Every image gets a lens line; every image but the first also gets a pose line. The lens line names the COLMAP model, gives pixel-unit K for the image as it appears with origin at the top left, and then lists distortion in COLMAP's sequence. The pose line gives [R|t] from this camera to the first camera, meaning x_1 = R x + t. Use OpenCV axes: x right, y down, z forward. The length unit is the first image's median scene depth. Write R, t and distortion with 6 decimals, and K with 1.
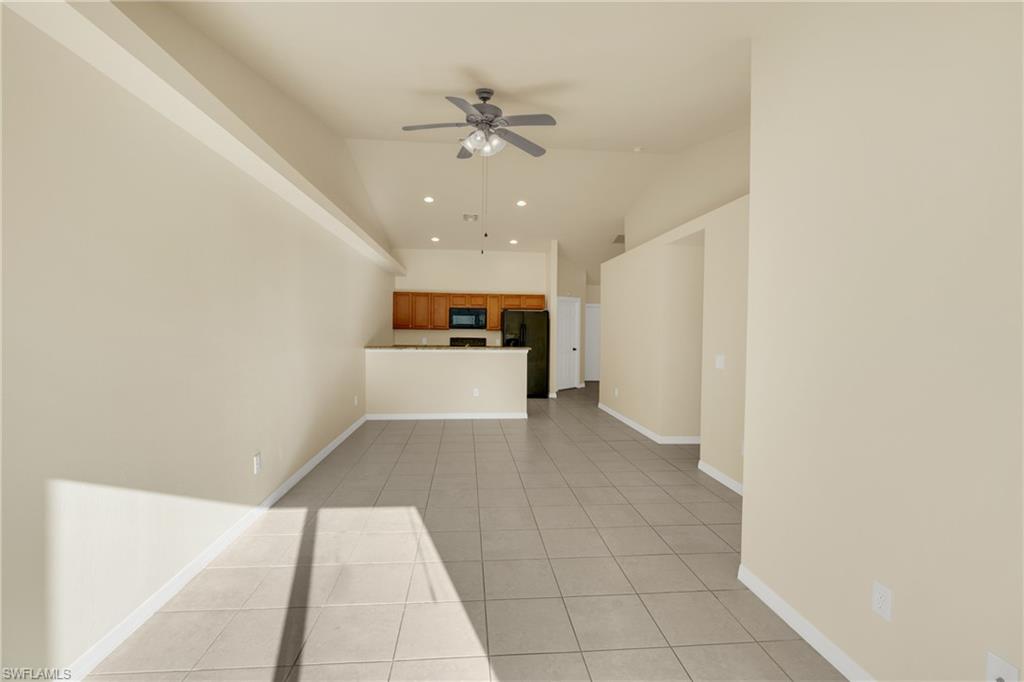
lens RADIAL K [[470.3, 0, 506.7], [0, 470.3, 340.6], [0, 0, 1]] dist [-0.016319, -0.001227]
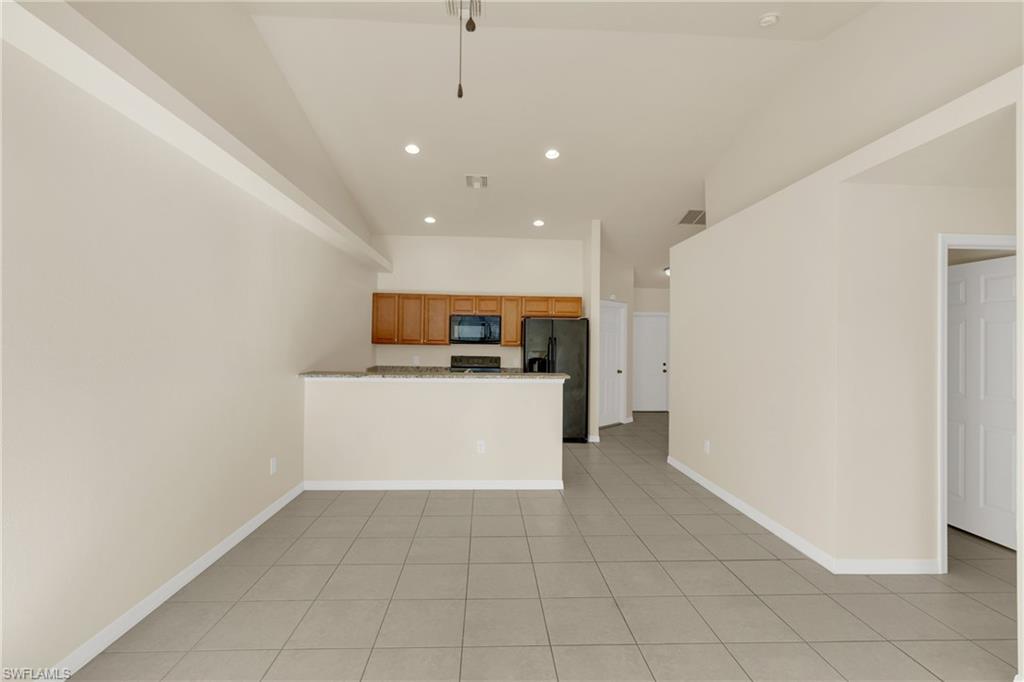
lens RADIAL K [[470.3, 0, 508.1], [0, 470.3, 344.7], [0, 0, 1]] dist [-0.016319, -0.001227]
pose [[0.999177, 0.001484, -0.040540, -0.002705], [-0.002449, 0.999715, -0.023758, -0.007399], [0.040493, 0.023837, 0.998895, 0.285859]]
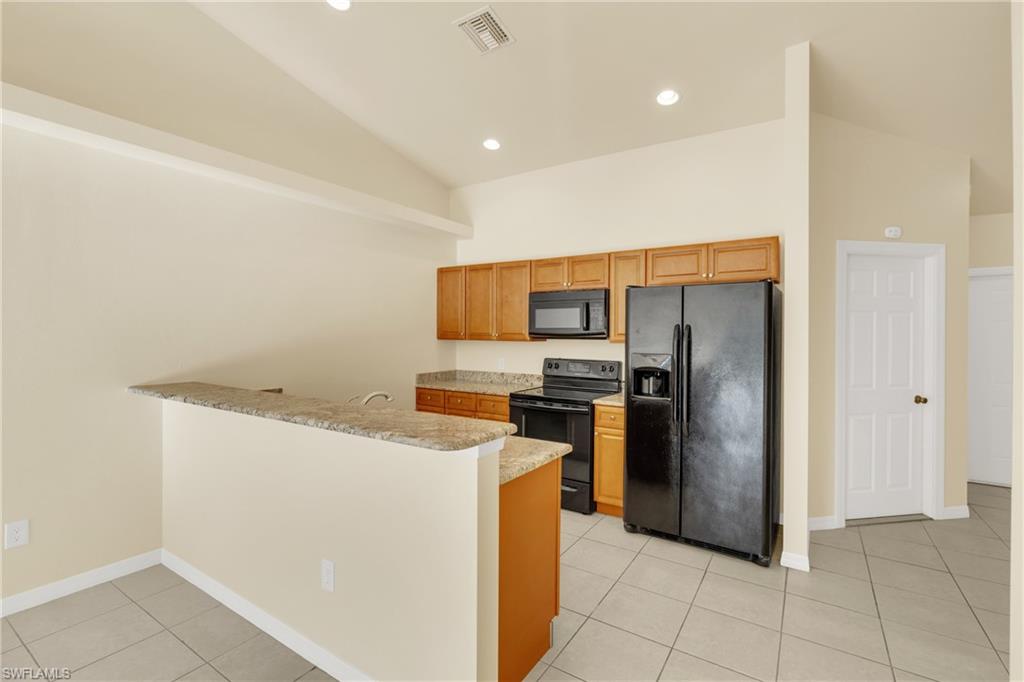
lens RADIAL K [[470.3, 0, 506.7], [0, 470.3, 339.9], [0, 0, 1]] dist [-0.016319, -0.001227]
pose [[0.774750, 0.000166, -0.632268, 0.143955], [-0.013656, 0.999771, -0.016471, -0.017335], [0.632121, 0.021395, 0.774575, 0.646329]]
